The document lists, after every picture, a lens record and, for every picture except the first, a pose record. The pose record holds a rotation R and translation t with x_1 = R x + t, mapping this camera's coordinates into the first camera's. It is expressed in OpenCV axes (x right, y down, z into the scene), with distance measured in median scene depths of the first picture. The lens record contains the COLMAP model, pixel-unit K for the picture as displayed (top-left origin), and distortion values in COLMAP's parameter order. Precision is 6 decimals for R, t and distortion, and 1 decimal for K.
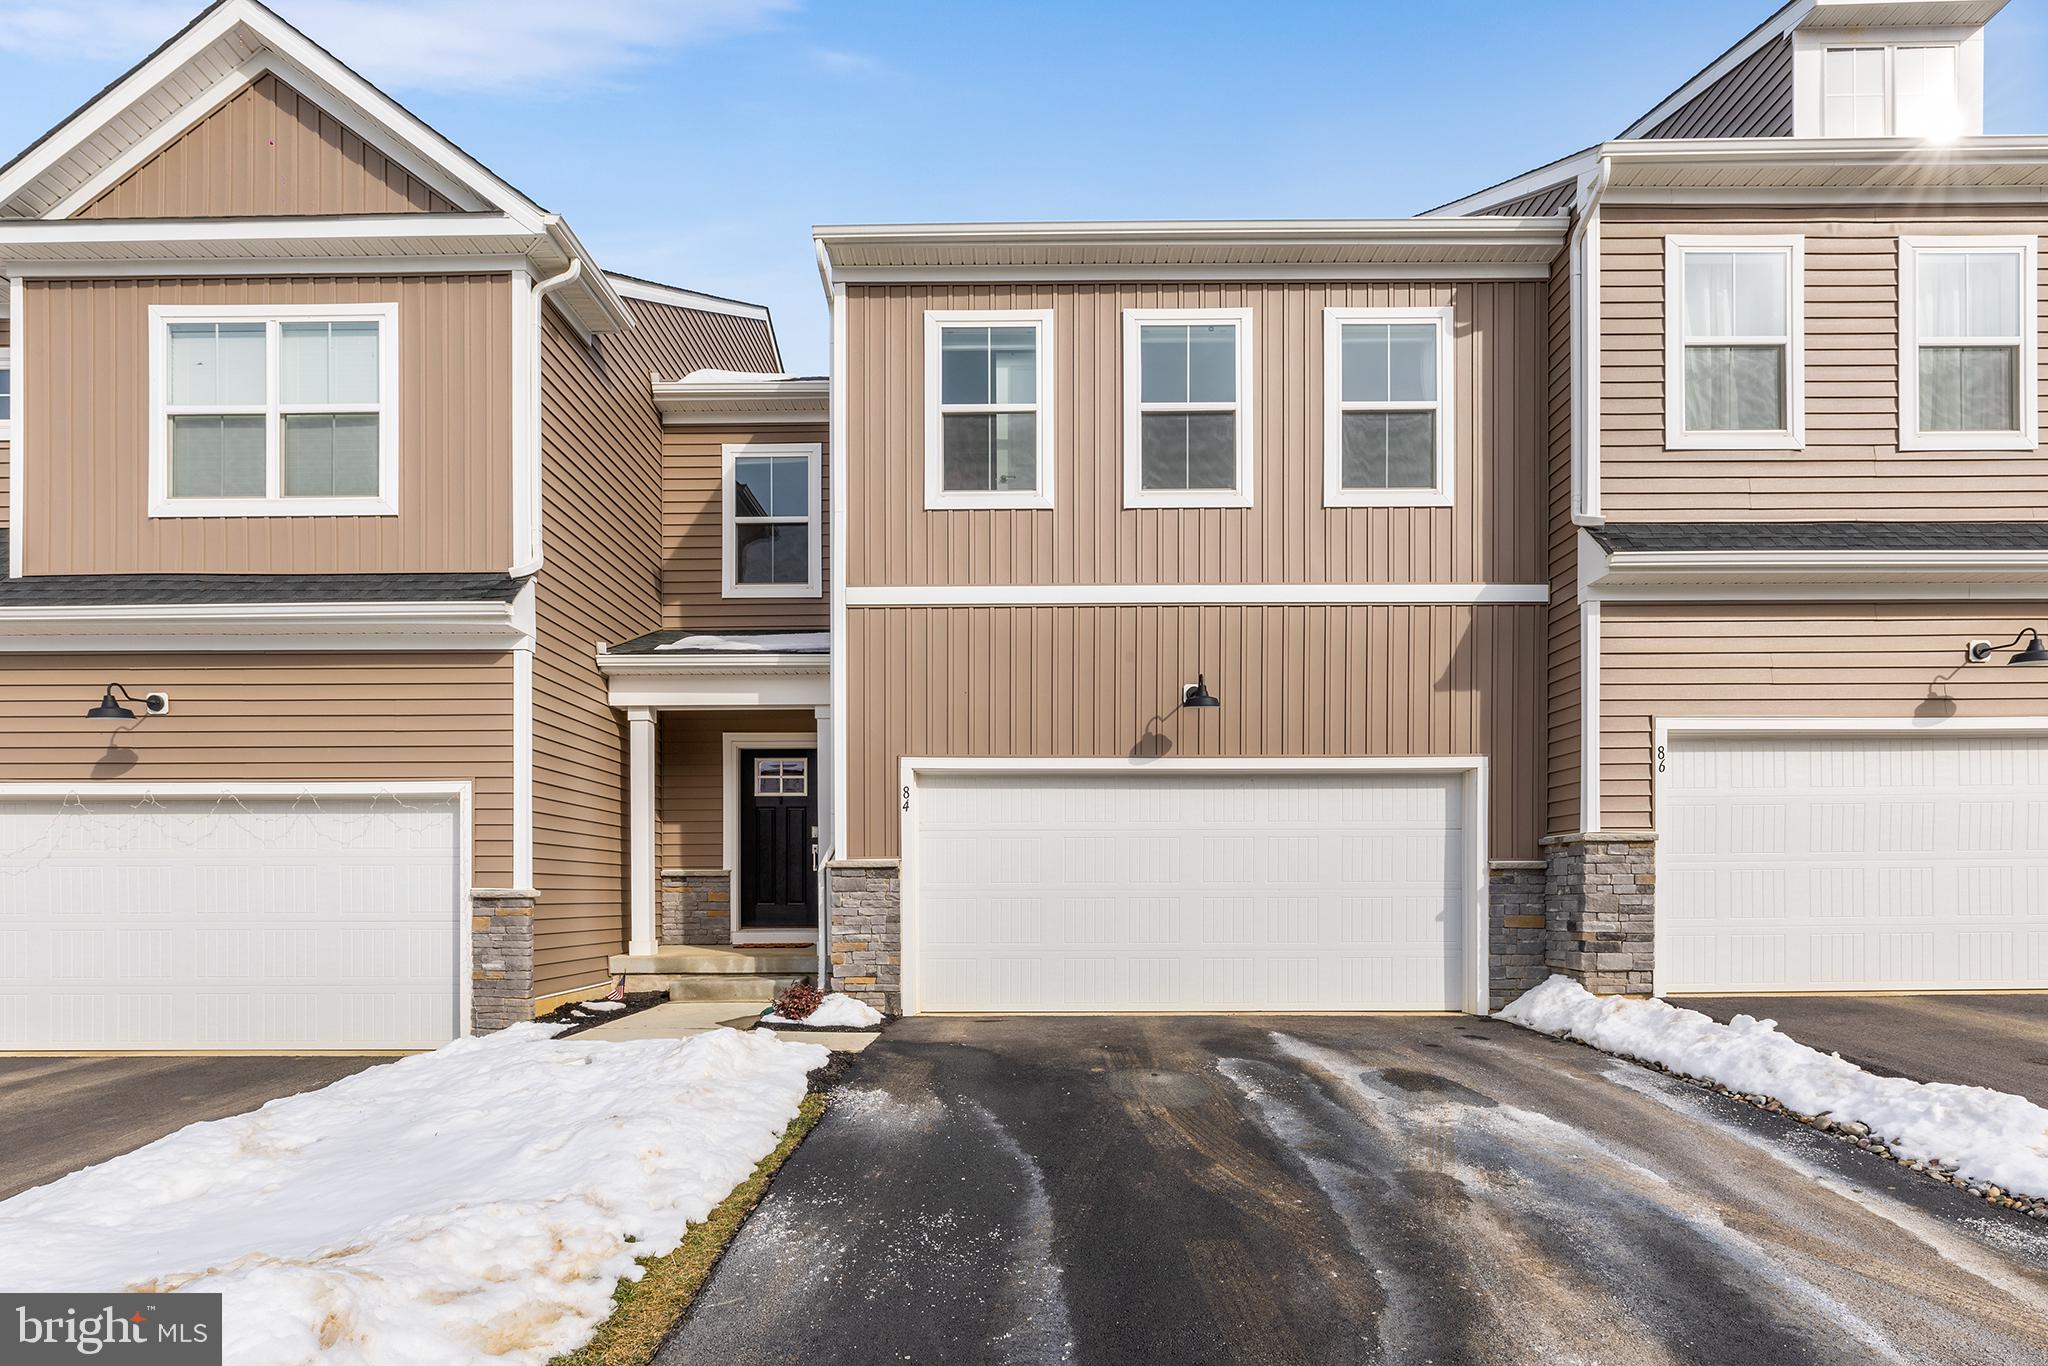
lens RADIAL K [[1053.5, 0, 1020.5], [0, 1053.5, 766.4], [0, 0, 1]] dist [-0.001431, -0.000853]
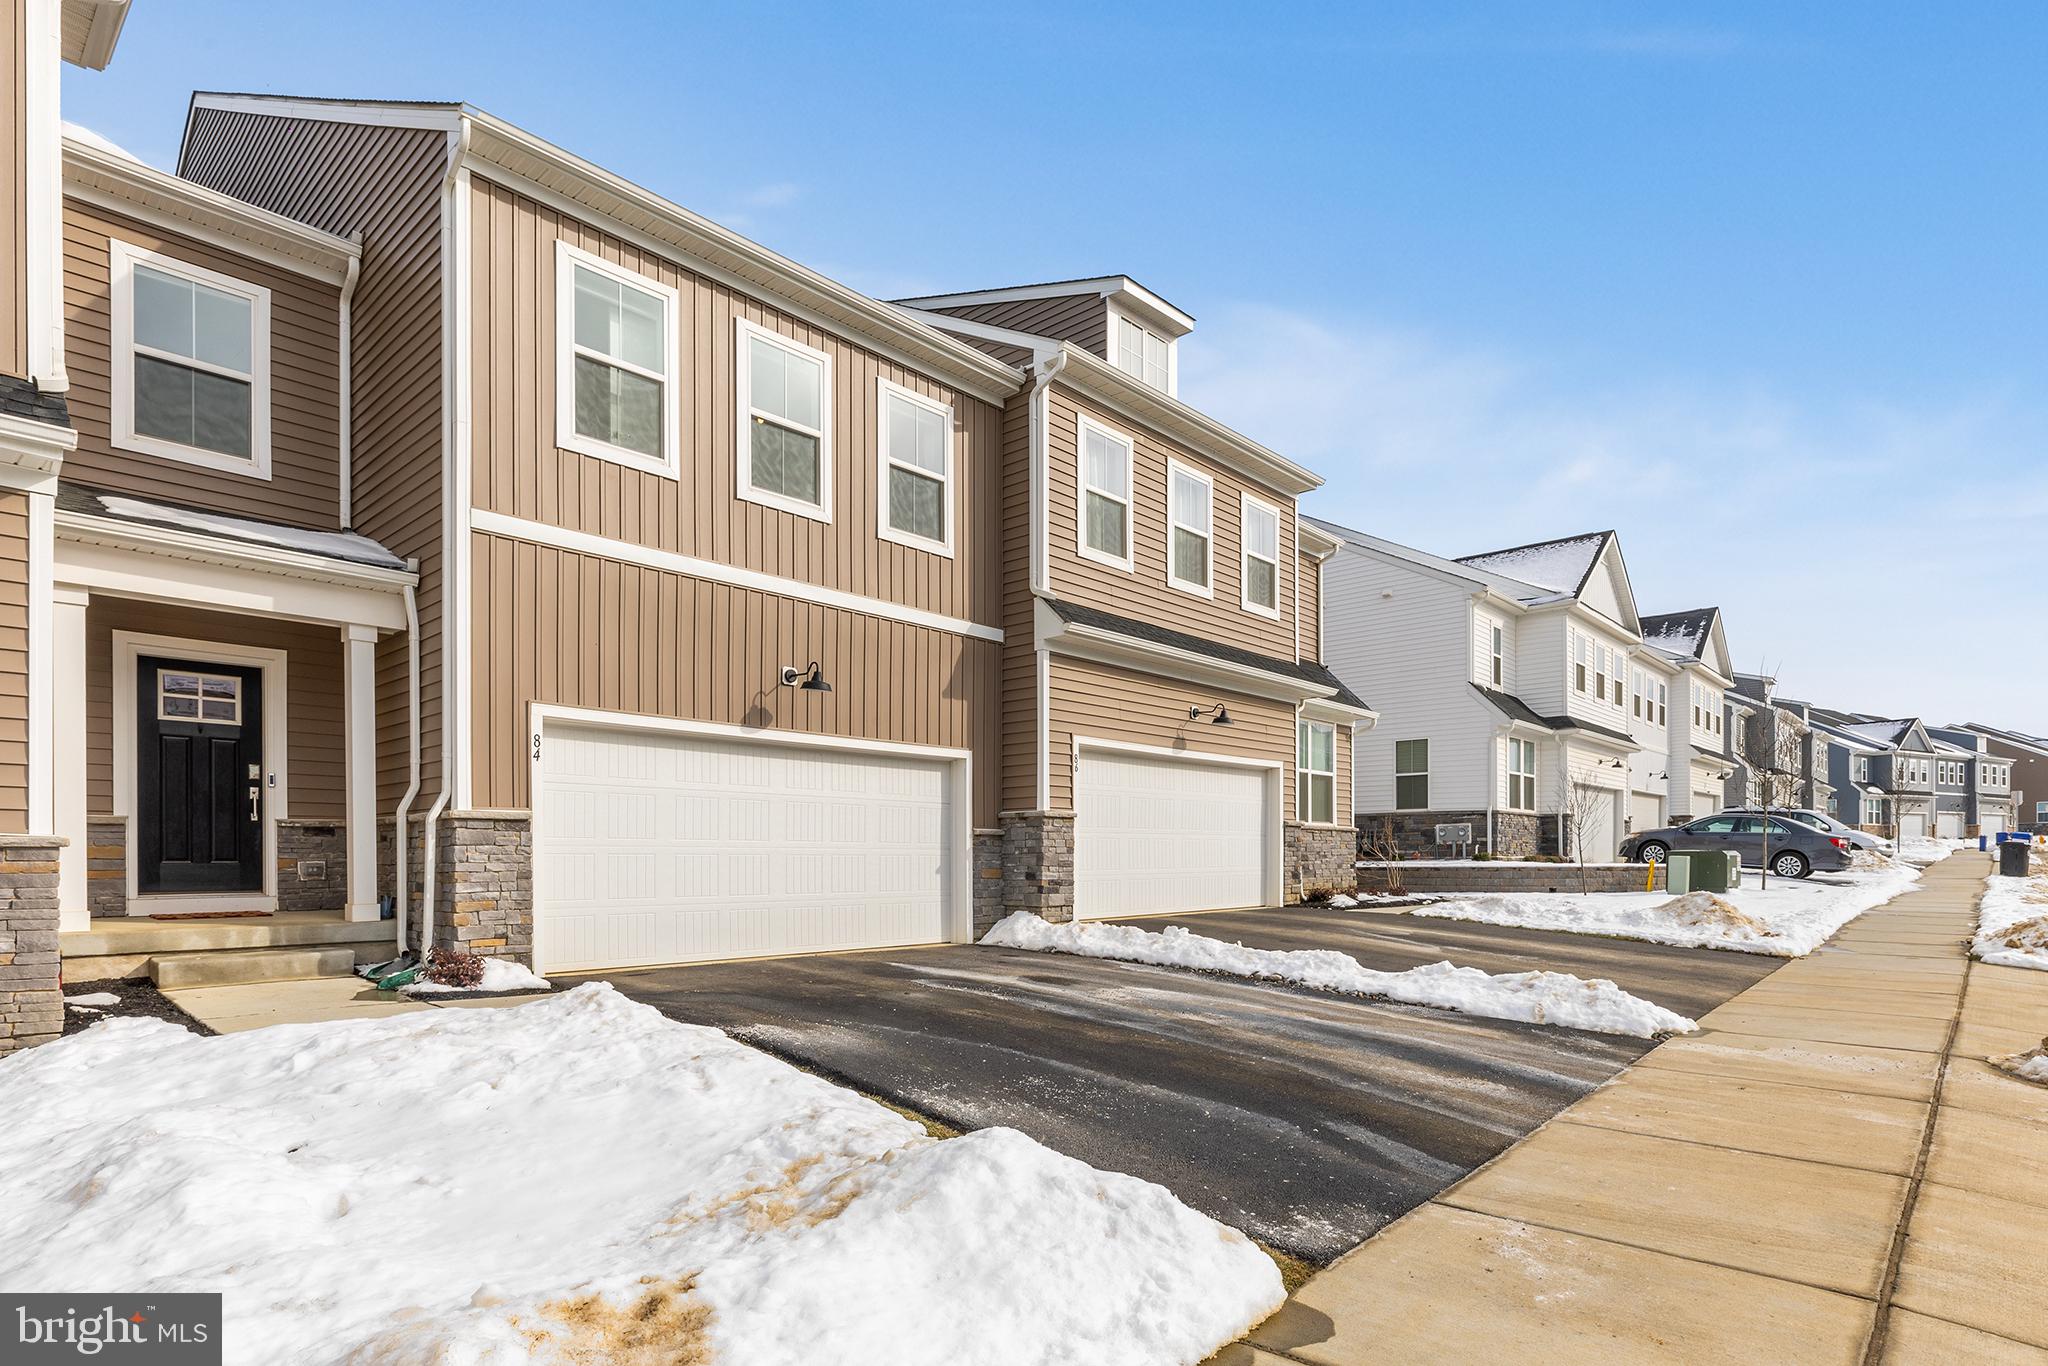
lens RADIAL K [[1056.6, 0, 1024.0], [0, 1056.6, 683.0], [0, 0, 1]] dist [-0.000746, -0.000435]
pose [[0.672178, 0.125217, 0.729724, -0.510655], [-0.089714, 0.992108, -0.087602, 0.017095], [-0.734934, -0.006582, 0.678107, 0.034992]]
